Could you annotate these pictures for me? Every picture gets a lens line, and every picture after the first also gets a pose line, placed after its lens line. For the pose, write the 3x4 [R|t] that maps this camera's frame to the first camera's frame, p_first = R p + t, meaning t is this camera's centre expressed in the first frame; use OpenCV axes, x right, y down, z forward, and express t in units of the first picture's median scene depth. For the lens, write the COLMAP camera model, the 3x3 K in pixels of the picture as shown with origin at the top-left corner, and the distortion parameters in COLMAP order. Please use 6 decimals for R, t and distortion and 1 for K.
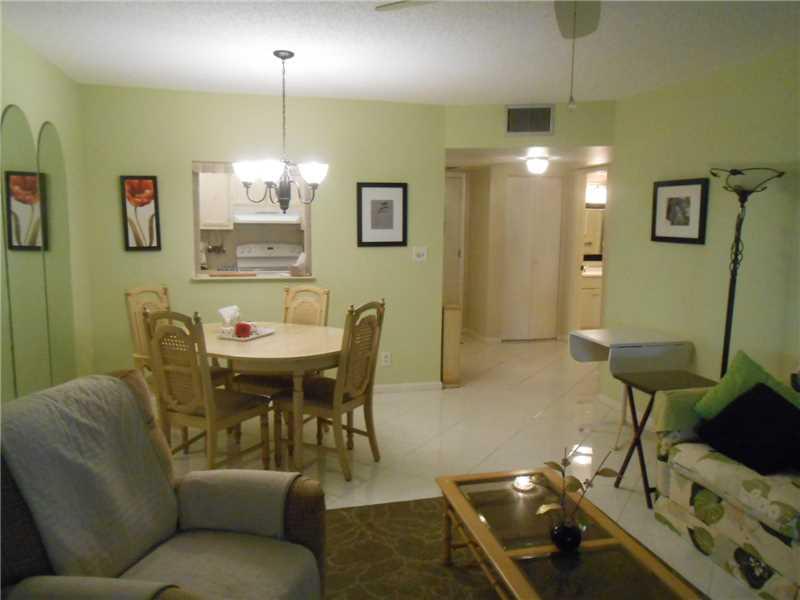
lens RADIAL K [[628.5, 0, 401.7], [0, 628.5, 302.9], [0, 0, 1]] dist [-0.041690, 0.068298]
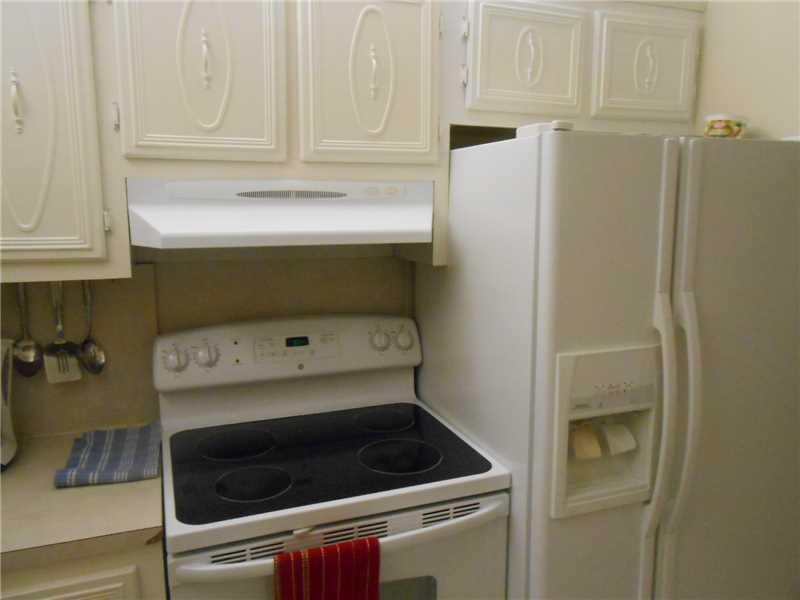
lens RADIAL K [[628.5, 0, 401.7], [0, 628.5, 302.9], [0, 0, 1]] dist [-0.041690, 0.068298]
pose [[0.993302, -0.032902, 0.110766, -0.305601], [0.030406, 0.999246, 0.024151, -0.166512], [-0.111477, -0.020621, 0.993553, 1.178114]]
